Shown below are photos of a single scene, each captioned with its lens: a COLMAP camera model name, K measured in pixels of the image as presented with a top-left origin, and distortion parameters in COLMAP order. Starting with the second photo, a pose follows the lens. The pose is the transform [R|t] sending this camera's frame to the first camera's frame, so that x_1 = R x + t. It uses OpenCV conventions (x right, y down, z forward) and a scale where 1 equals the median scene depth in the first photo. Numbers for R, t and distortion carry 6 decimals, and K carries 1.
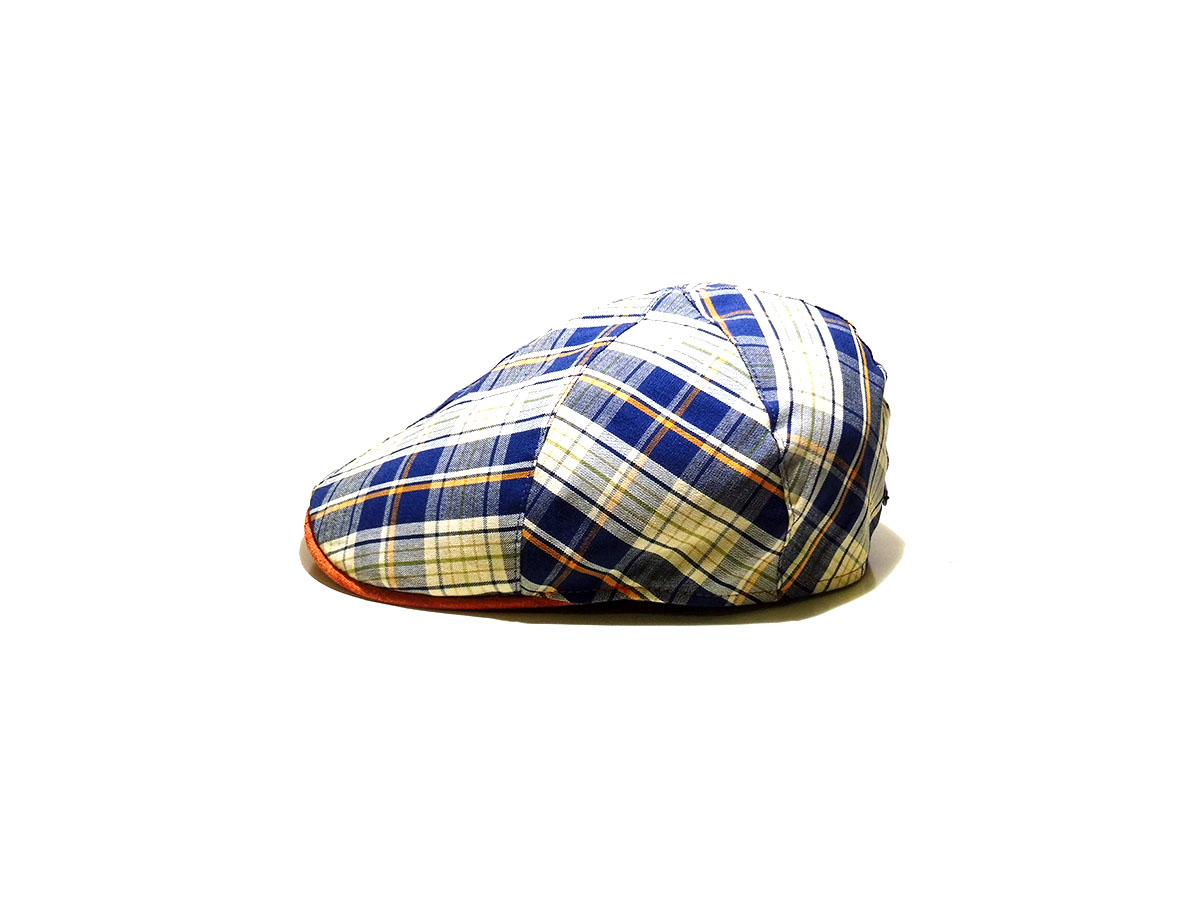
lens RADIAL K [[2047.5, 0, 598.8], [0, 2047.5, 447.5], [0, 0, 1]] dist [0.310729, 0.000000]
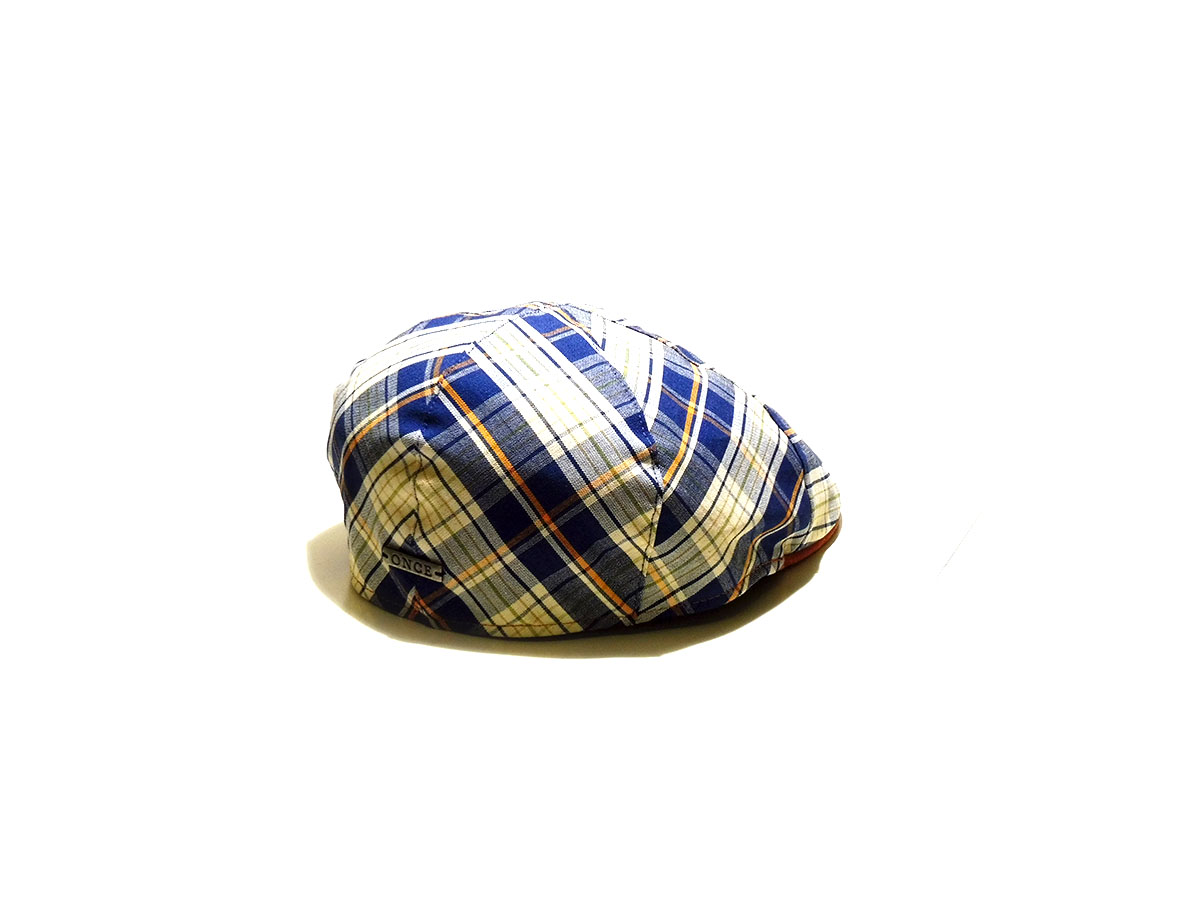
lens RADIAL K [[2047.5, 0, 600.1], [0, 2047.5, 452.2], [0, 0, 1]] dist [0.310729, 0.000000]
pose [[-0.545199, 0.261681, -0.796418, 0.876120], [-0.269153, 0.845092, 0.461926, -0.505946], [0.793923, 0.466200, -0.390312, 1.524438]]
